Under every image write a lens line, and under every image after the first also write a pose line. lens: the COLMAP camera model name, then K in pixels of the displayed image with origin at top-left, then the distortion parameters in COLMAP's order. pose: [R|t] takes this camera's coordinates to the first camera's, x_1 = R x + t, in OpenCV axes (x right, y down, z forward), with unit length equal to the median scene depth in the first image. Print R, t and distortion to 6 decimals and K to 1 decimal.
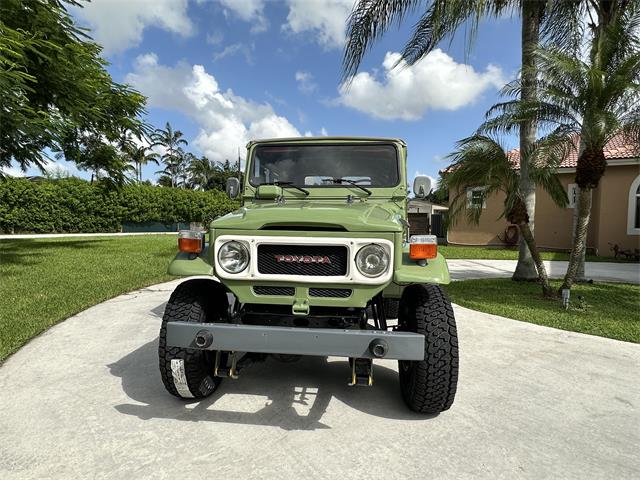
lens RADIAL K [[394.1, 0, 315.6], [0, 394.1, 241.8], [0, 0, 1]] dist [-0.002684, 0.002846]
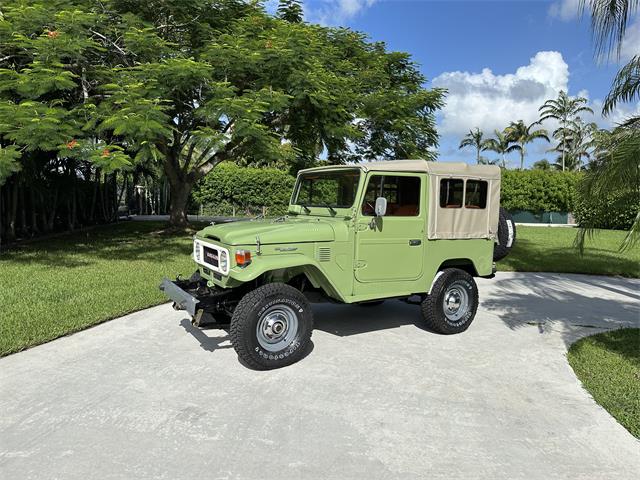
lens RADIAL K [[453.0, 0, 315.9], [0, 453.0, 246.6], [0, 0, 1]] dist [0.151380, -0.243251]
pose [[0.602393, 0.088228, -0.793308, 0.815202], [-0.058814, 0.996077, 0.066119, -0.071149], [0.796030, 0.006828, 0.605219, 0.057557]]
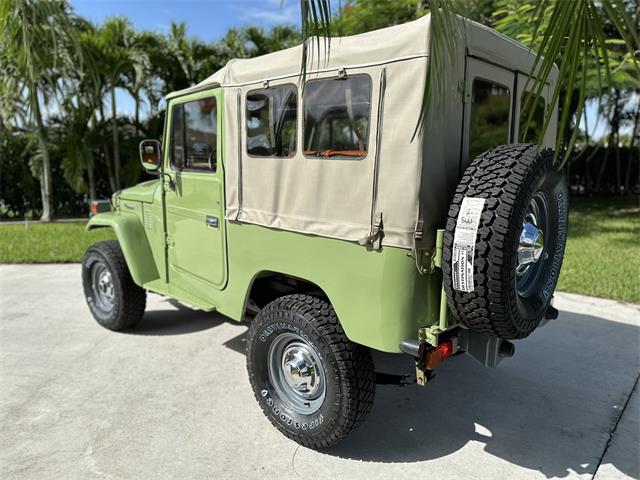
lens RADIAL K [[442.5, 0, 321.2], [0, 442.5, 239.1], [0, 0, 1]] dist [-0.035145, -0.000534]
pose [[-0.581967, 0.130769, -0.802629, 0.519232], [-0.054627, 0.978470, 0.199027, -0.116744], [0.811375, 0.159672, -0.562294, 1.187818]]
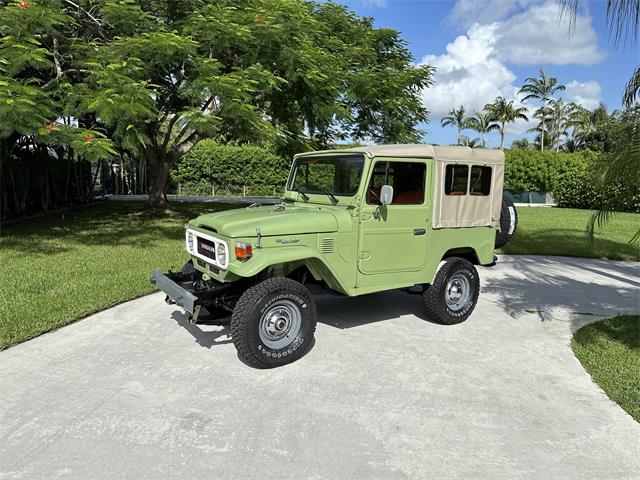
lens RADIAL K [[453.0, 0, 315.9], [0, 453.0, 246.6], [0, 0, 1]] dist [0.151380, -0.243251]
pose [[0.639045, 0.123104, -0.759255, 0.750560], [-0.059960, 0.992078, 0.110386, -0.088054], [0.766829, -0.025017, 0.641364, 0.050590]]
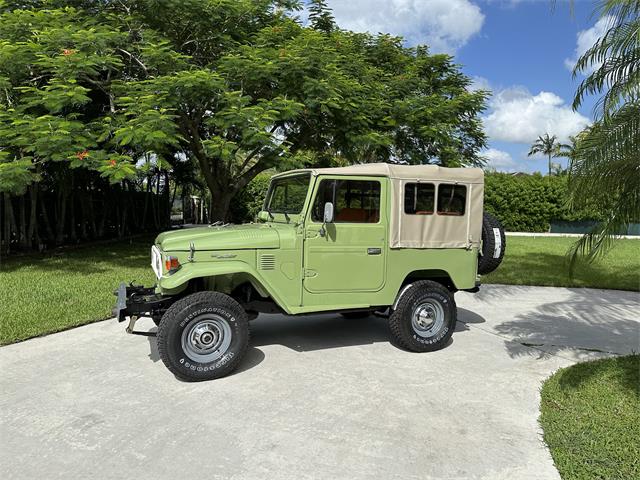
lens RADIAL K [[456.7, 0, 318.1], [0, 456.7, 244.7], [0, 0, 1]] dist [0.120577, -0.190958]
pose [[0.476939, 0.072659, -0.875928, 0.910662], [-0.062647, 0.996853, 0.048579, -0.078133], [0.876701, 0.031705, 0.479989, 0.274741]]
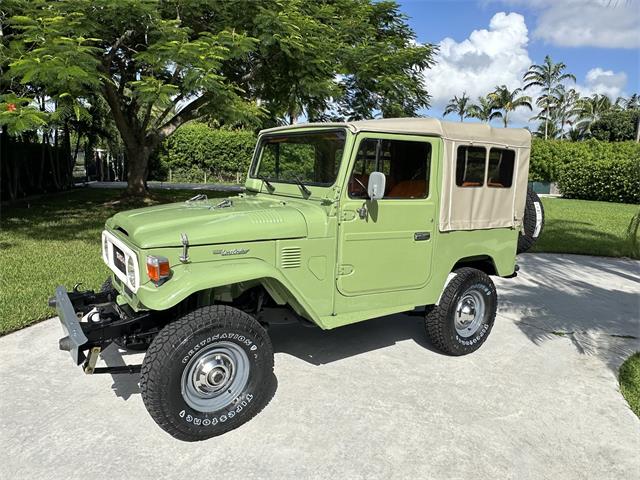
lens RADIAL K [[458.9, 0, 320.0], [0, 458.9, 240.4], [0, 0, 1]] dist [0.005338, -0.003969]
pose [[0.643632, 0.137476, -0.752887, 0.597426], [-0.067729, 0.990106, 0.122891, -0.095820], [0.762333, -0.028104, 0.646575, 0.246695]]
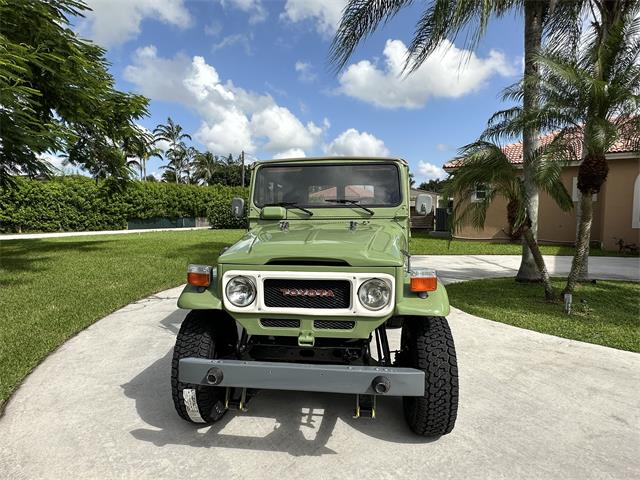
lens RADIAL K [[394.1, 0, 317.1], [0, 394.1, 241.6], [0, 0, 1]] dist [-0.001537, 0.001610]
pose [[0.999833, -0.015965, -0.008875, 0.001979], [0.016180, 0.999562, 0.024786, -0.051052], [0.008475, -0.024925, 0.999653, -0.014920]]
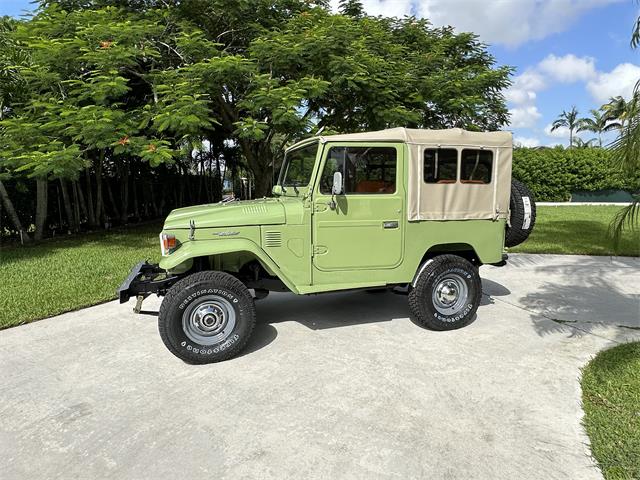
lens RADIAL K [[394.1, 0, 317.1], [0, 394.1, 241.6], [0, 0, 1]] dist [-0.001537, 0.001610]
pose [[0.386053, 0.117507, -0.914962, 0.781059], [-0.035410, 0.993010, 0.112590, -0.073717], [0.921797, -0.011067, 0.387515, 0.404331]]
